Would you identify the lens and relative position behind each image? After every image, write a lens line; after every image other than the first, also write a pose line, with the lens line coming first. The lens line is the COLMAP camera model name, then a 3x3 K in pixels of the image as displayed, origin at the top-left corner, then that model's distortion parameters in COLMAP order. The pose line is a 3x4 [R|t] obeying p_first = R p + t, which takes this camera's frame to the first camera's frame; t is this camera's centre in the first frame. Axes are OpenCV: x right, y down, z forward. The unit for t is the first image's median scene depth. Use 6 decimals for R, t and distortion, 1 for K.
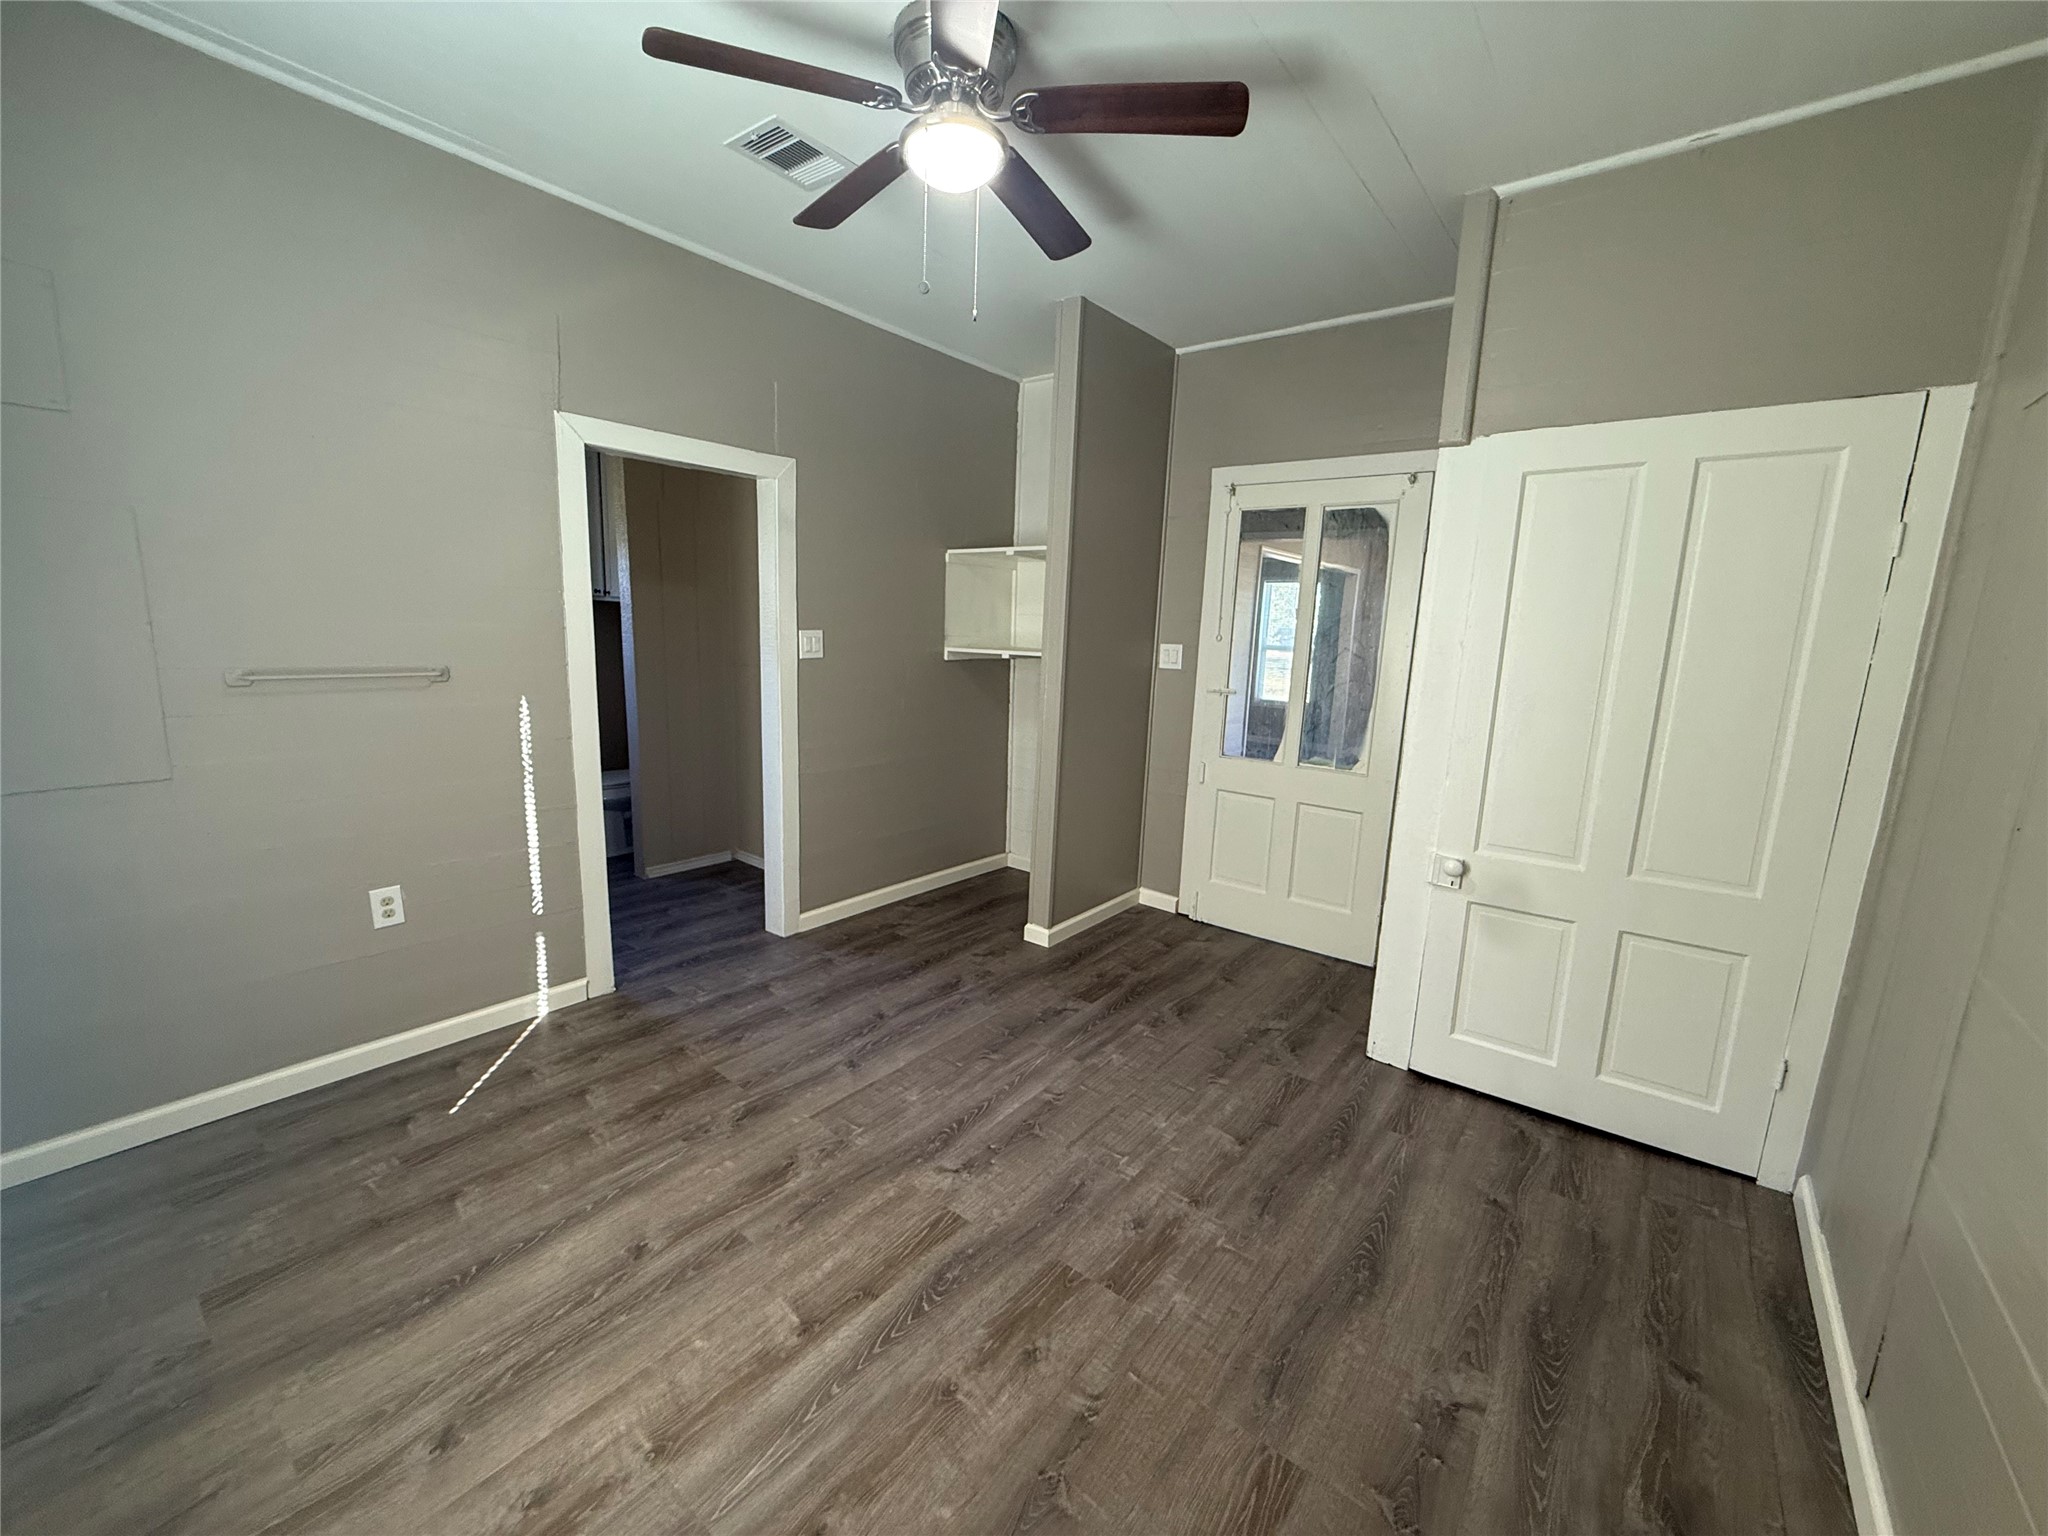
lens RADIAL K [[823.8, 0, 1022.1], [0, 823.8, 767.3], [0, 0, 1]] dist [0.007594, 0.000522]
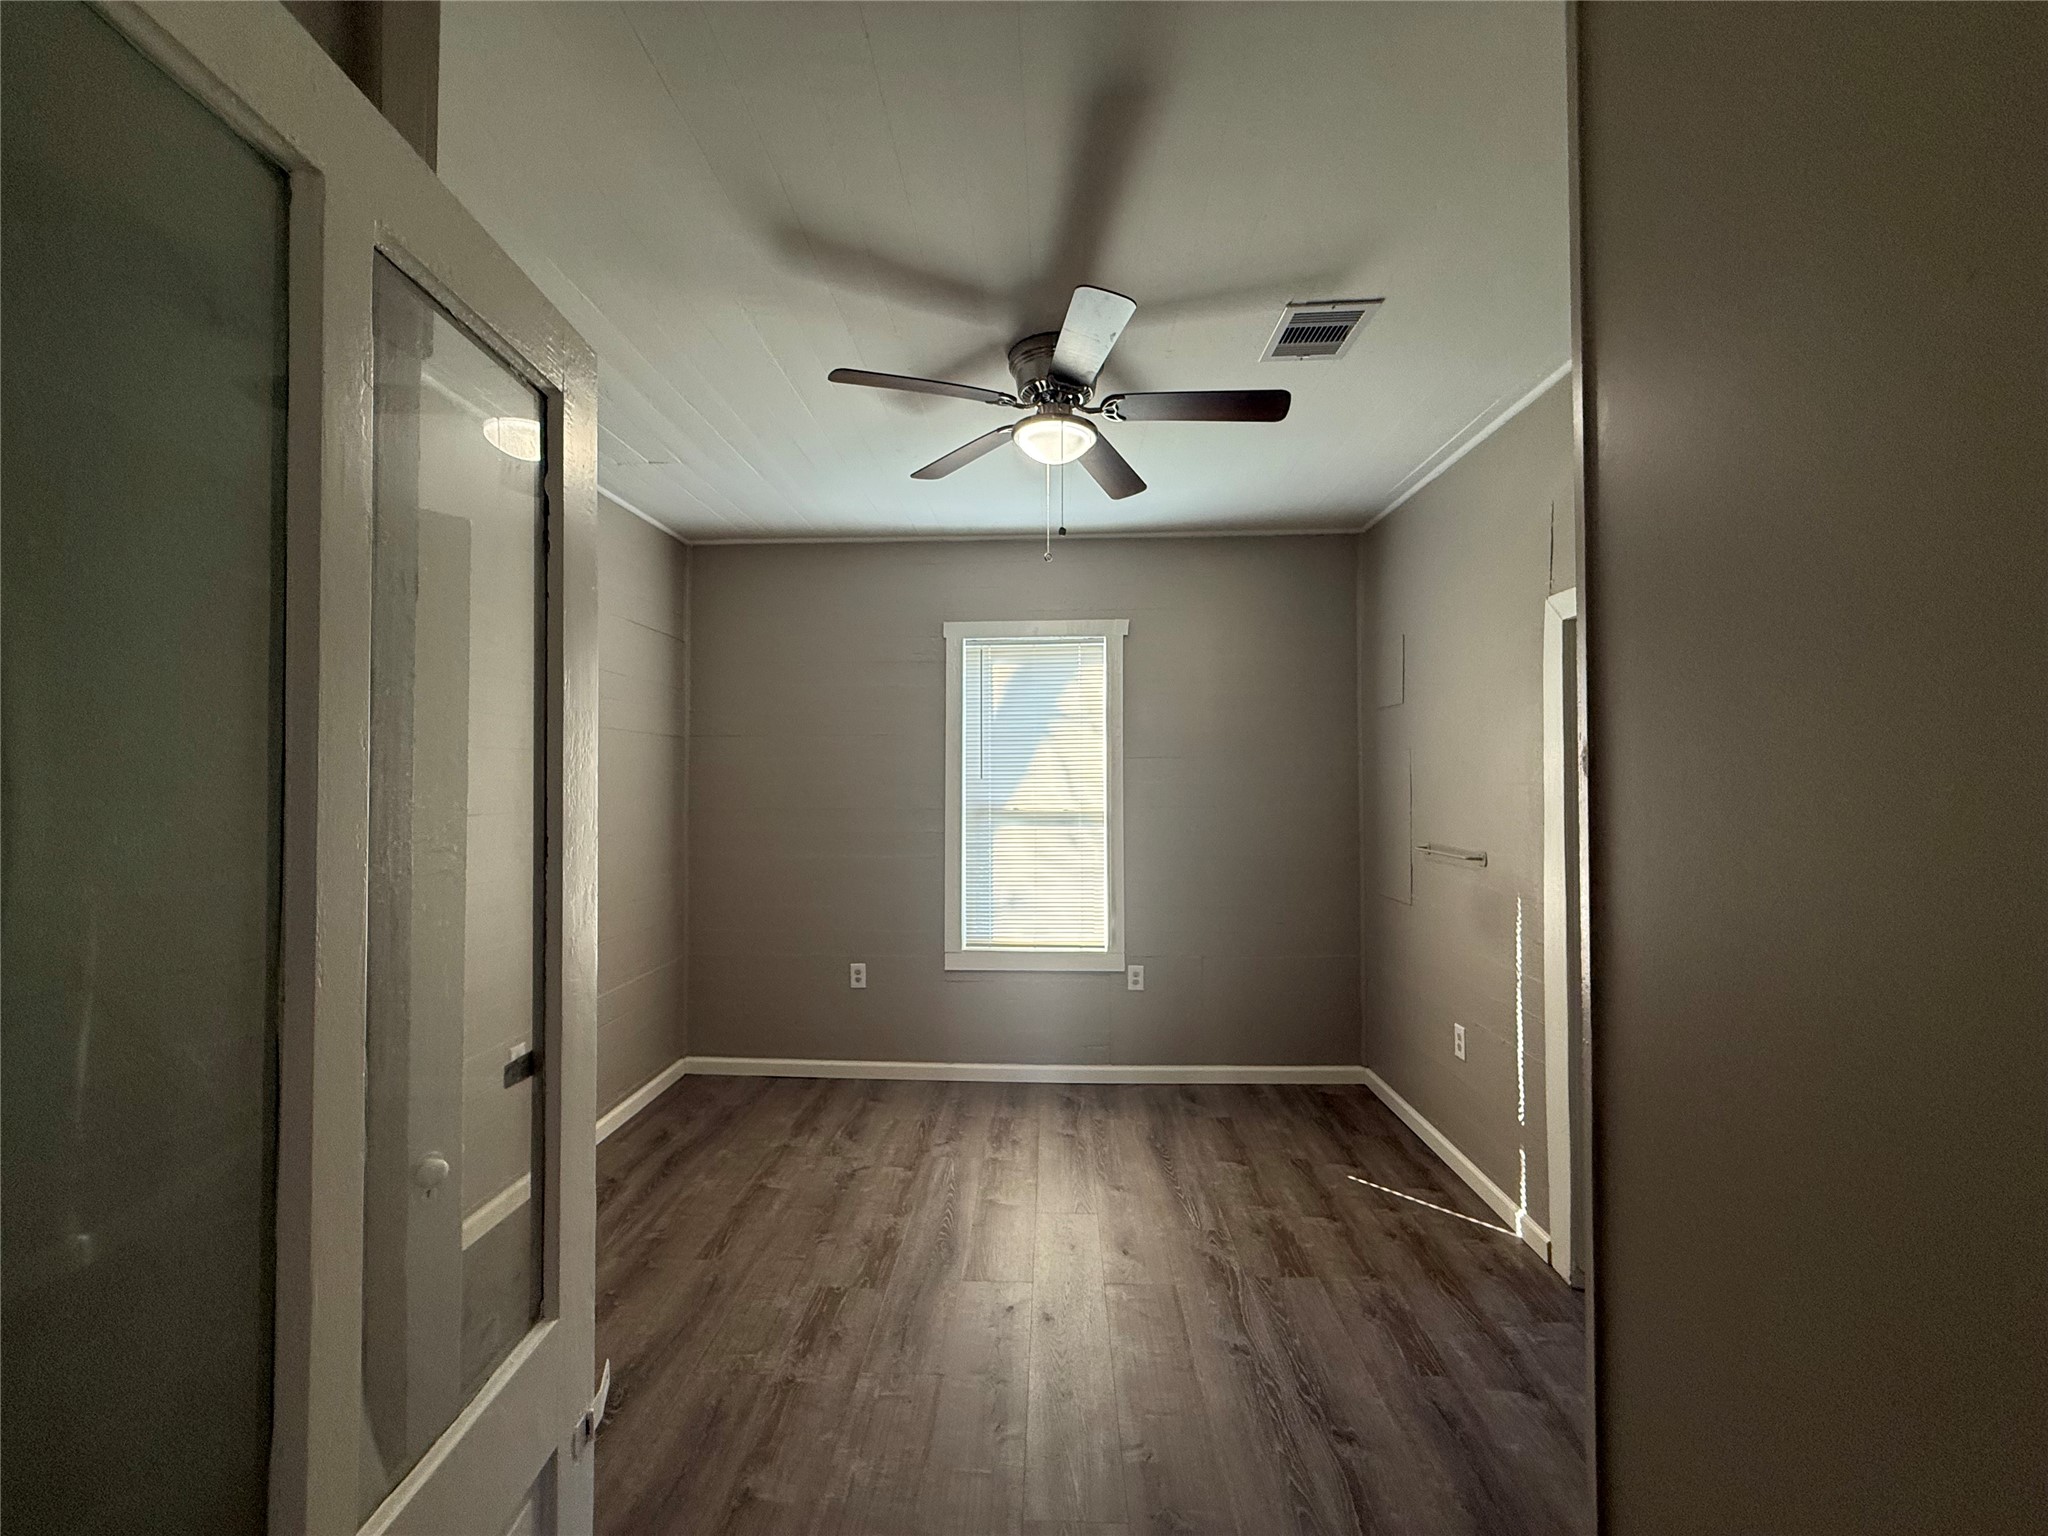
lens RADIAL K [[823.8, 0, 1020.1], [0, 823.8, 771.0], [0, 0, 1]] dist [0.007594, 0.000522]
pose [[-0.811931, -0.043247, -0.582149, 0.568407], [-0.131527, 0.985162, 0.110257, -0.316604], [0.568743, 0.166090, -0.805572, 1.760127]]
